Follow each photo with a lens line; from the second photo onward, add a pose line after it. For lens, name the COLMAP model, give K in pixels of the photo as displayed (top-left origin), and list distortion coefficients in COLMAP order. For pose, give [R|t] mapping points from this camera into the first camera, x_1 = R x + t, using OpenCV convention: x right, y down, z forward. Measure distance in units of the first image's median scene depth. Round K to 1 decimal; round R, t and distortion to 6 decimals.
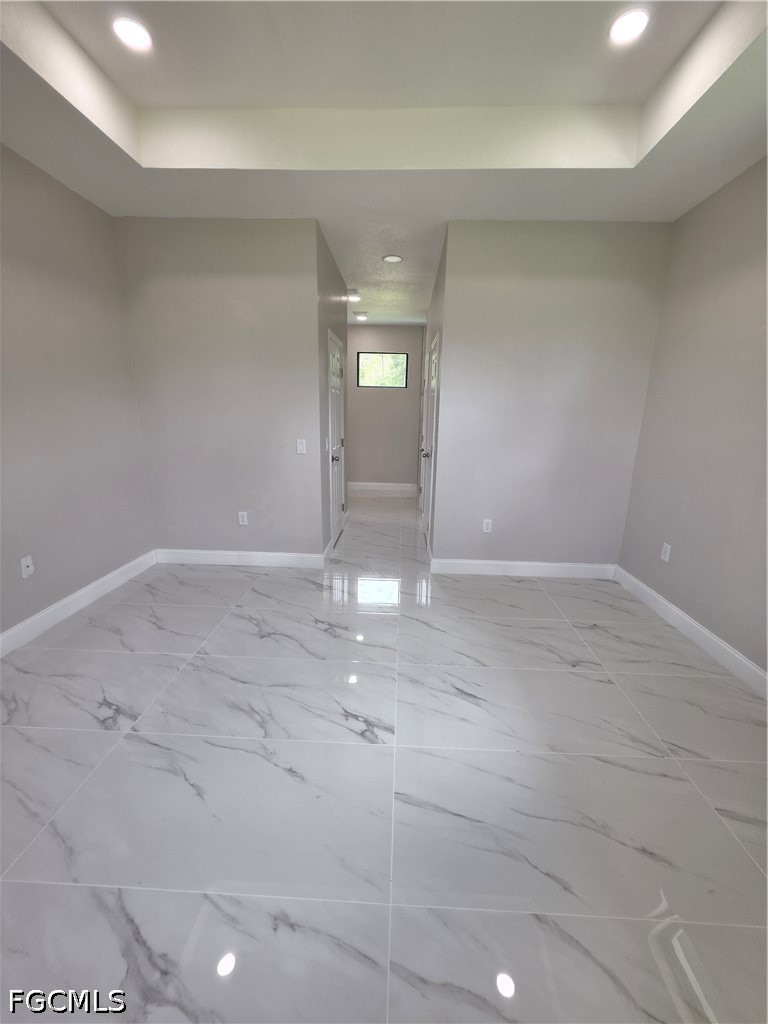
lens RADIAL K [[403.2, 0, 386.8], [0, 403.2, 522.2], [0, 0, 1]] dist [-0.004220, -0.000004]
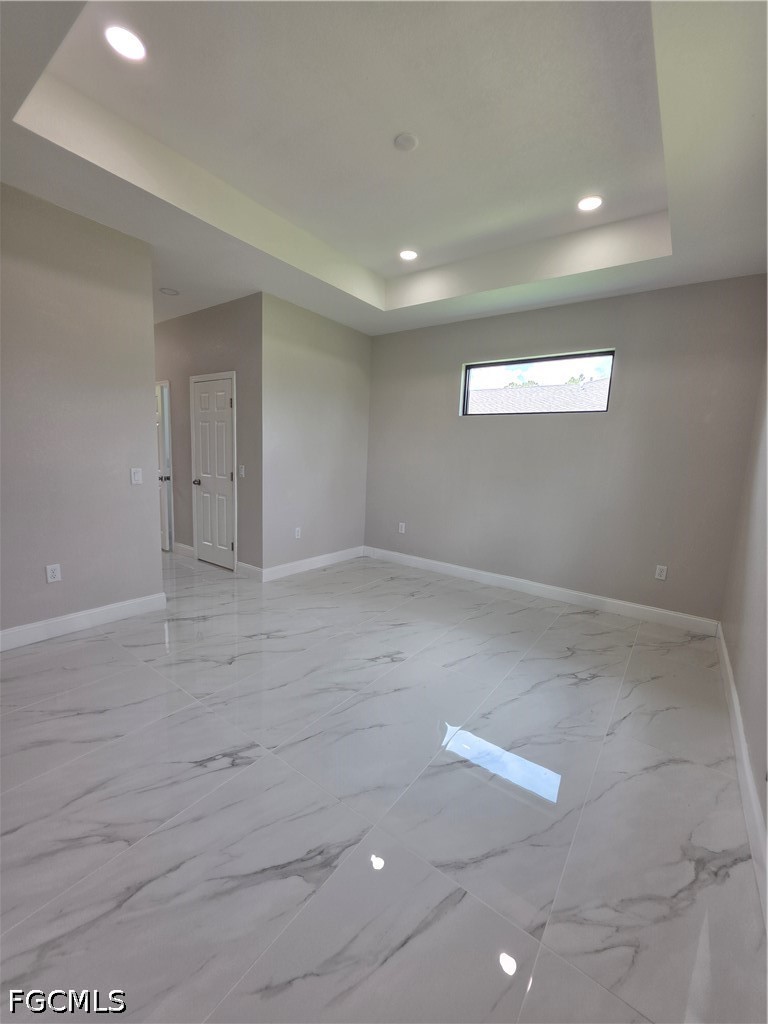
lens RADIAL K [[413.5, 0, 386.7], [0, 413.5, 515.2], [0, 0, 1]] dist [-0.000864, -0.000036]
pose [[0.556644, -0.118029, 0.822324, -0.812841], [0.190211, 0.981668, 0.012143, -0.007506], [-0.808683, 0.149655, 0.568890, 0.061364]]
